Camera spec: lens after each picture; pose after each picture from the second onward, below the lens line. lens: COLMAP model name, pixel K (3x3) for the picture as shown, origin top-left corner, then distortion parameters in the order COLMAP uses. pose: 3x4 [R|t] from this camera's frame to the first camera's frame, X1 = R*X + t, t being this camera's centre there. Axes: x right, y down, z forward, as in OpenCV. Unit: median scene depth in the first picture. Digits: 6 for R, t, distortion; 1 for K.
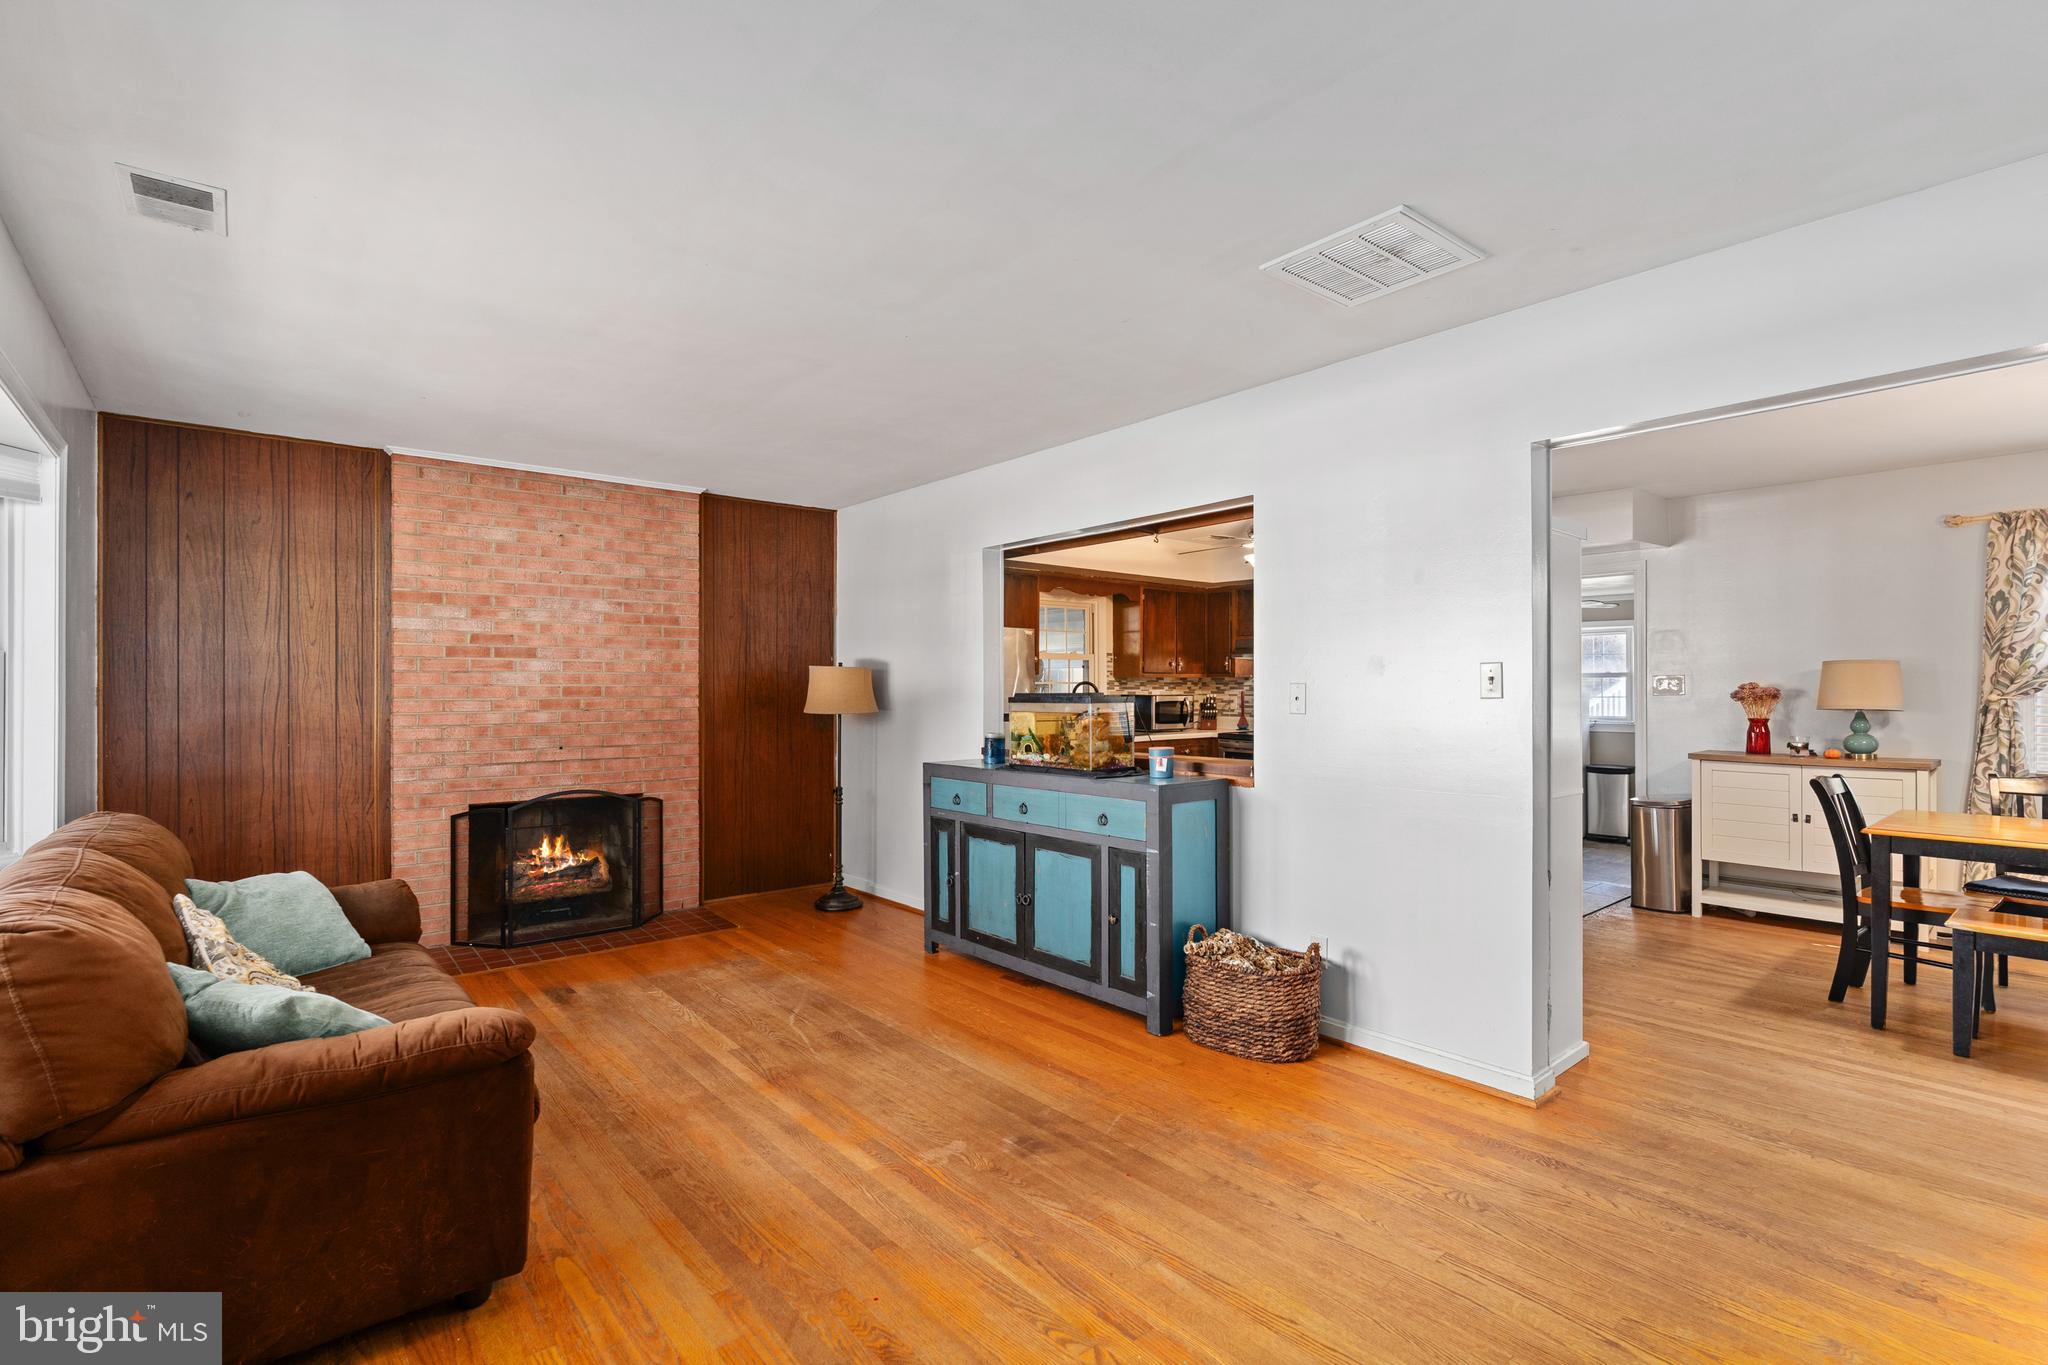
lens RADIAL K [[931.7, 0, 1028.3], [0, 931.7, 682.6], [0, 0, 1]] dist [-0.011391, 0.004169]
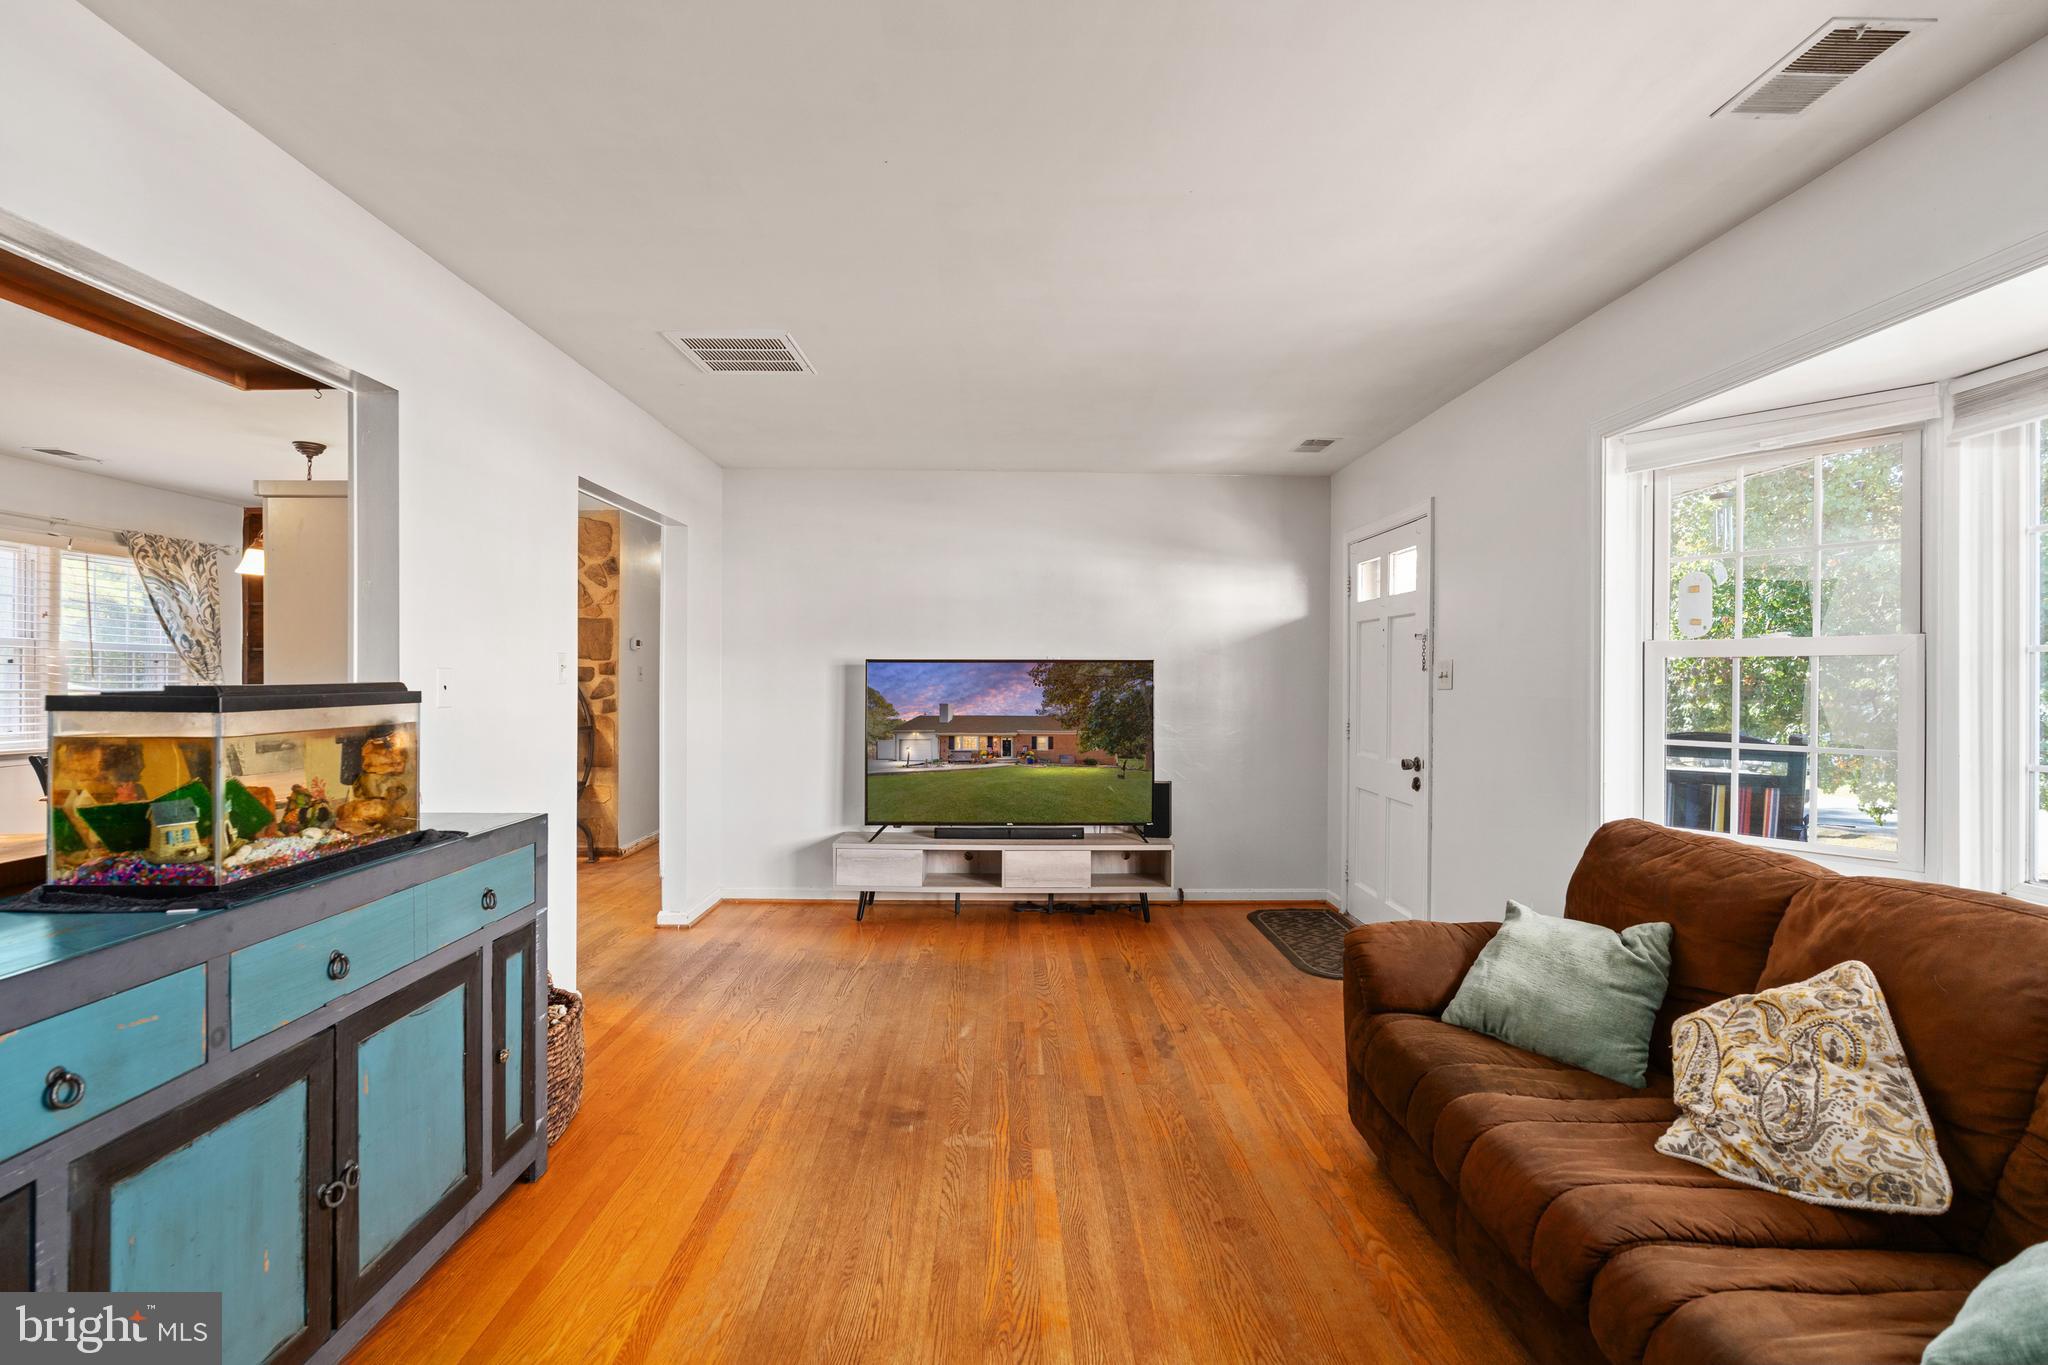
lens RADIAL K [[931.7, 0, 1025.6], [0, 931.7, 682.2], [0, 0, 1]] dist [-0.011391, 0.004169]
pose [[-0.773411, -0.004614, 0.633888, -0.441138], [-0.006737, 0.999977, -0.000941, 0.007832], [-0.633869, -0.004999, -0.773425, 1.000489]]
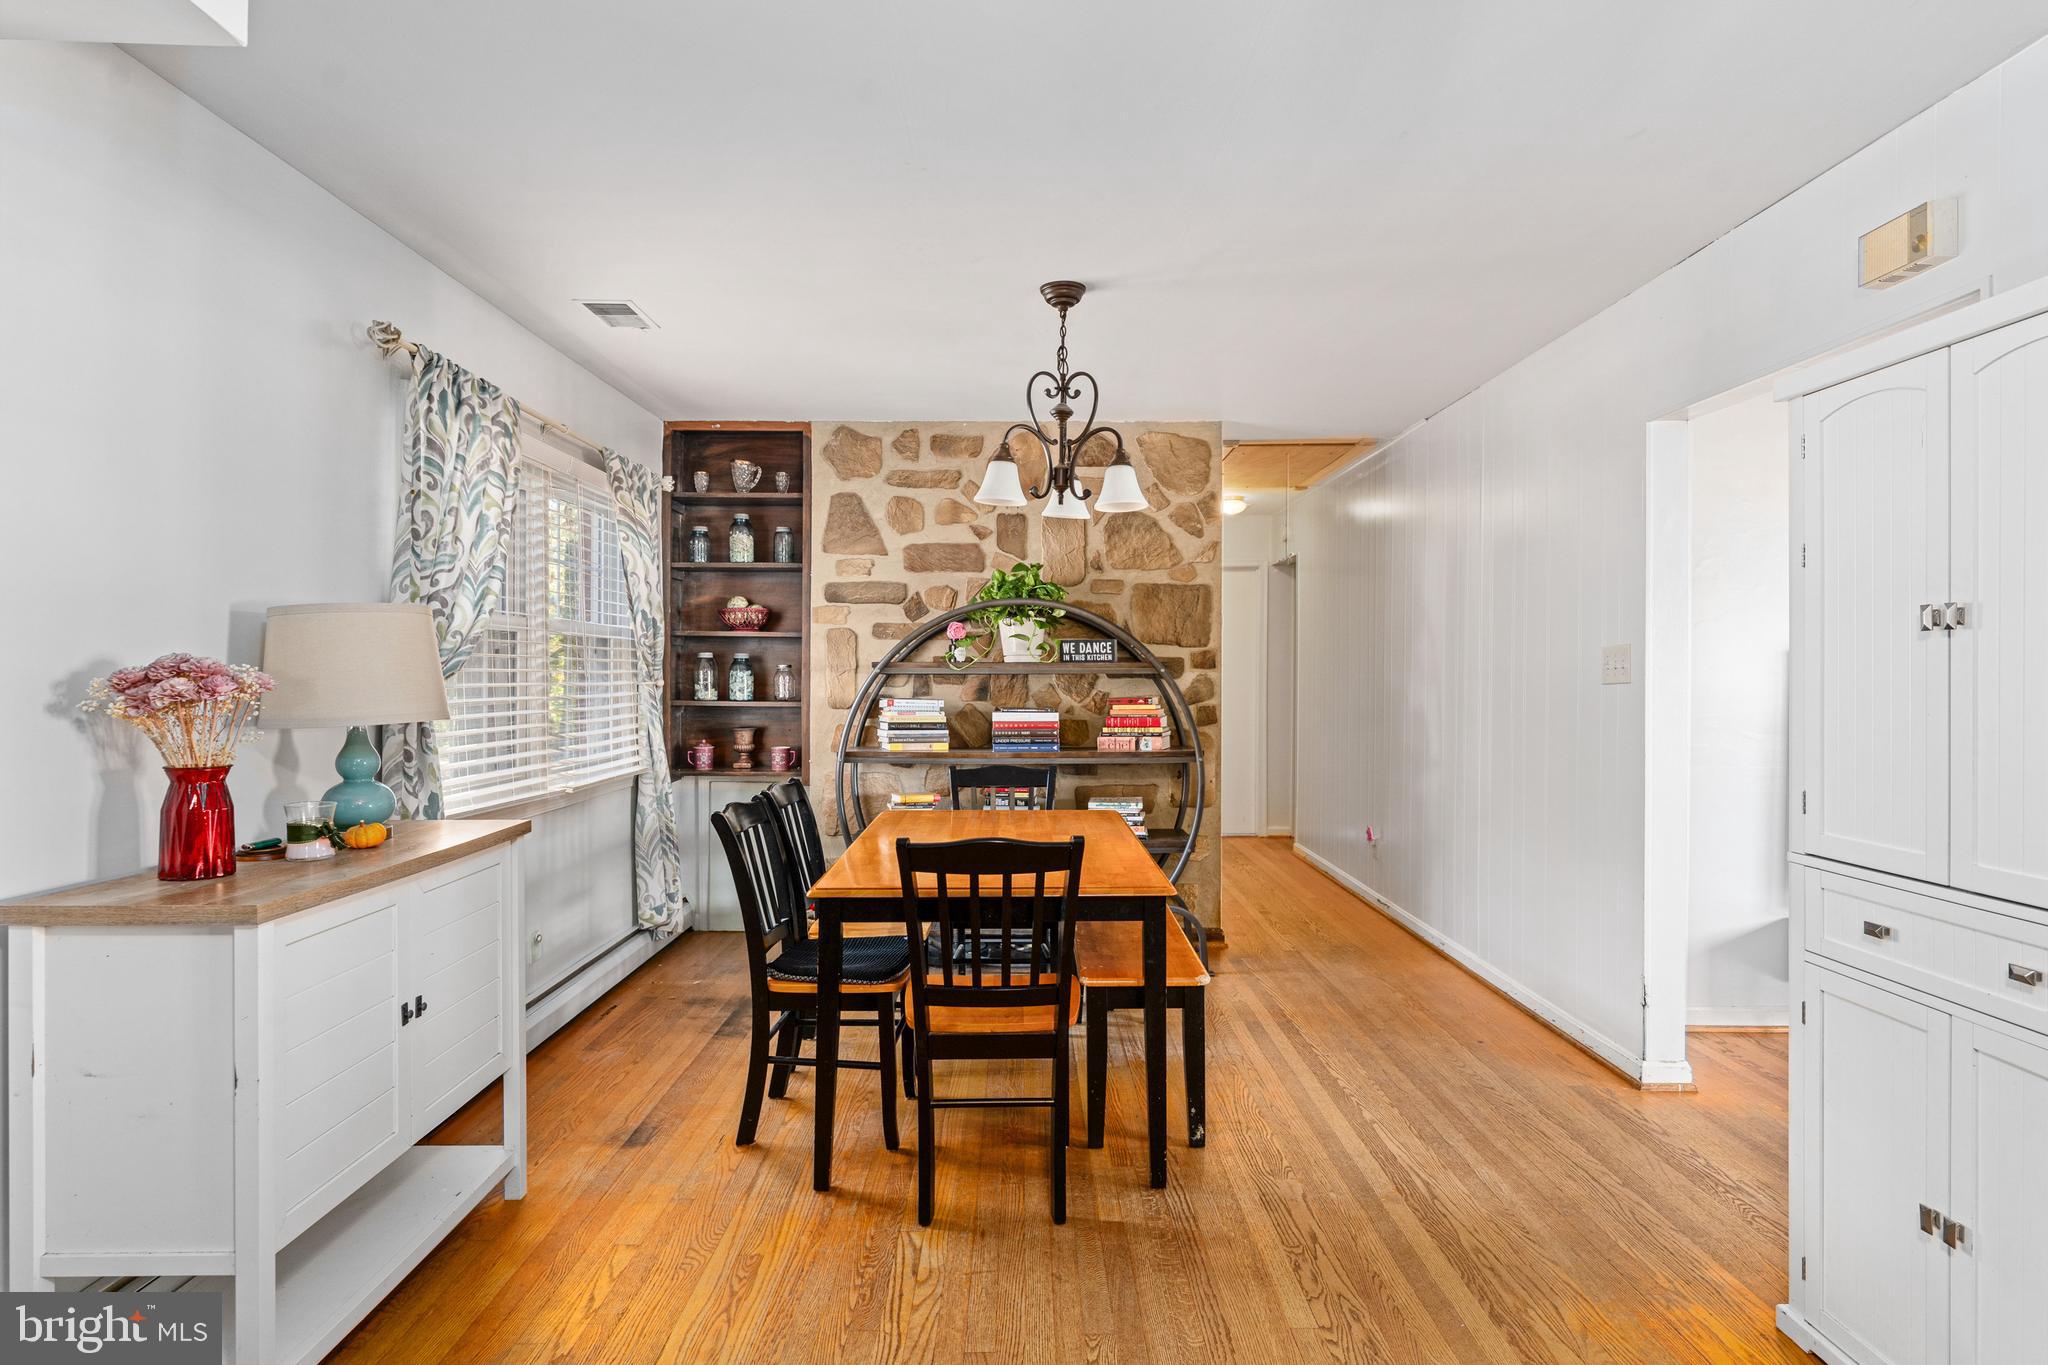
lens RADIAL K [[1109.8, 0, 1033.6], [0, 1109.8, 677.0], [0, 0, 1]] dist [-0.011063, 0.003322]
pose [[-0.767120, -0.002692, 0.641498, 0.375731], [-0.002916, 0.999995, 0.000710, 0.007868], [-0.641497, -0.001326, -0.767125, 1.296526]]
